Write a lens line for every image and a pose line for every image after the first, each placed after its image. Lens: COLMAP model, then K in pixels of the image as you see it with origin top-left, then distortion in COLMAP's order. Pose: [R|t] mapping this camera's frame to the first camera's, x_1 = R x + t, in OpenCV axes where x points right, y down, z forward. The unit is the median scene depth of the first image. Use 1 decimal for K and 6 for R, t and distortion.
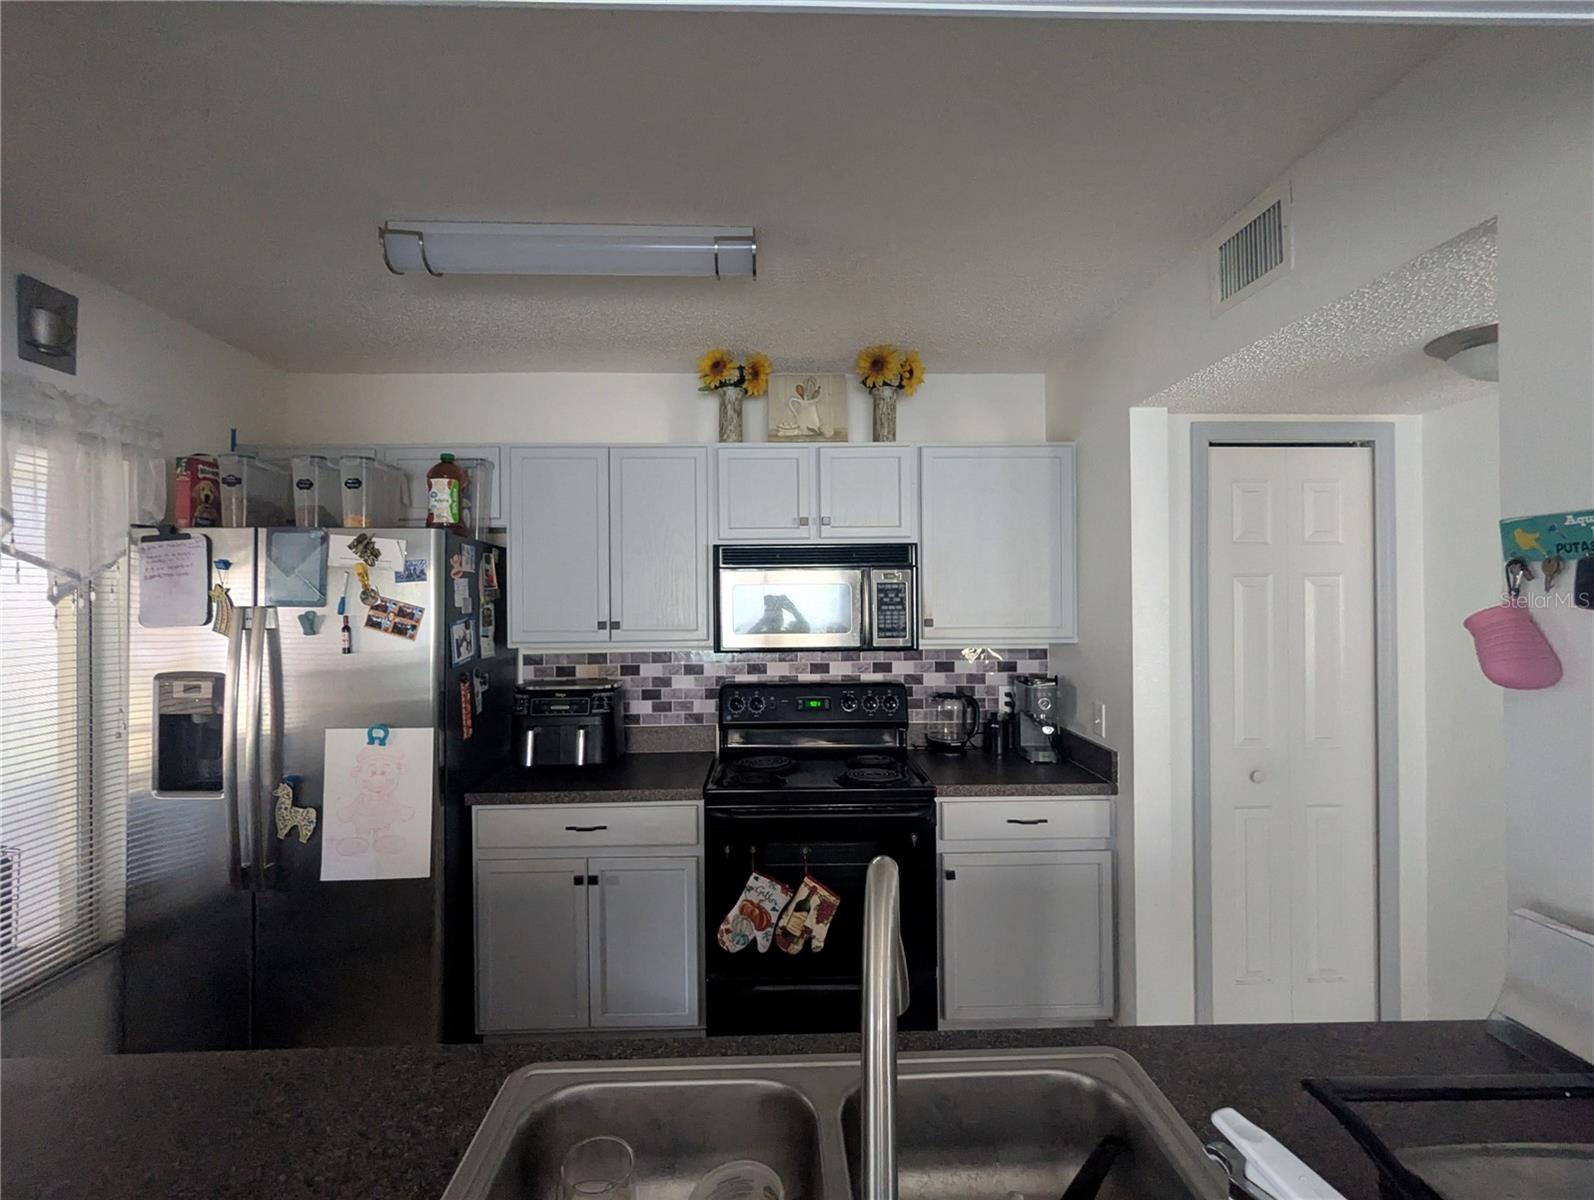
lens RADIAL K [[754.4, 0, 789.3], [0, 754.4, 595.0], [0, 0, 1]] dist [-0.003825, 0.001235]
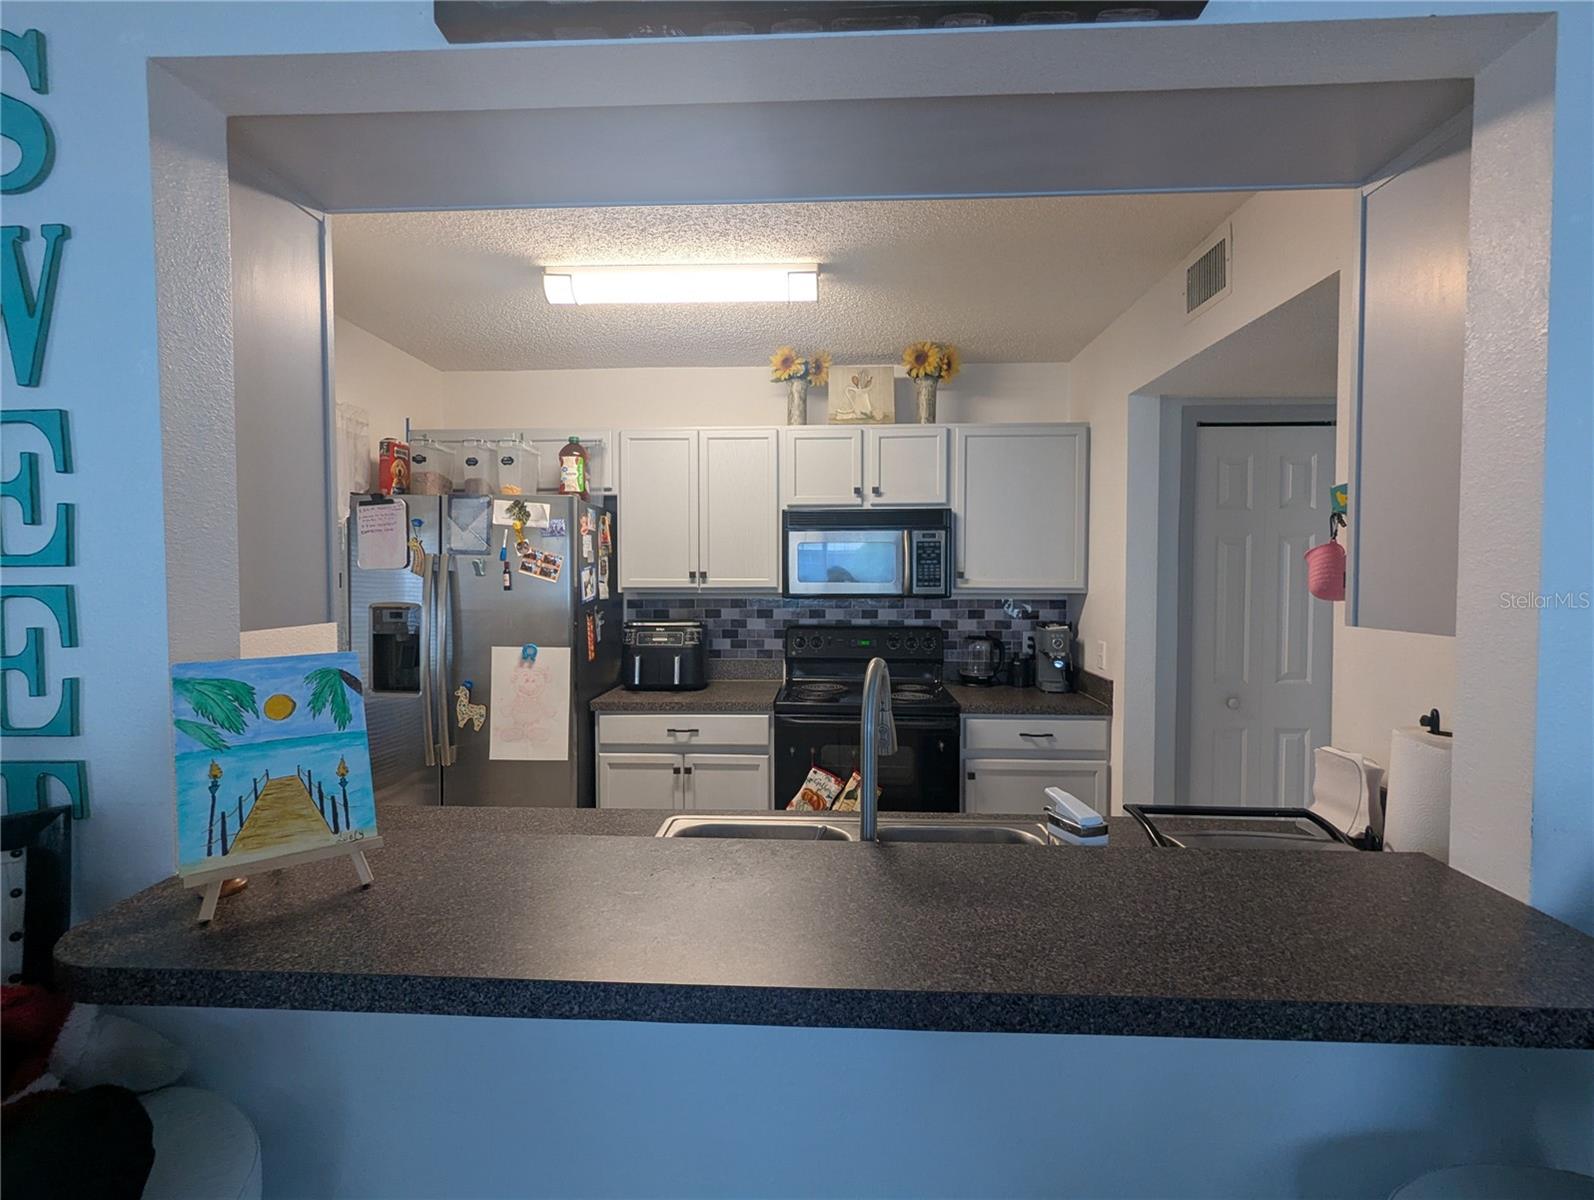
lens RADIAL K [[755.4, 0, 787.6], [0, 755.4, 594.0], [0, 0, 1]] dist [-0.000601, -0.000823]
pose [[0.996376, 0.010563, -0.084403, 0.014187], [-0.007587, 0.999341, 0.035501, 0.030054], [0.084722, -0.034732, 0.995799, -0.252001]]
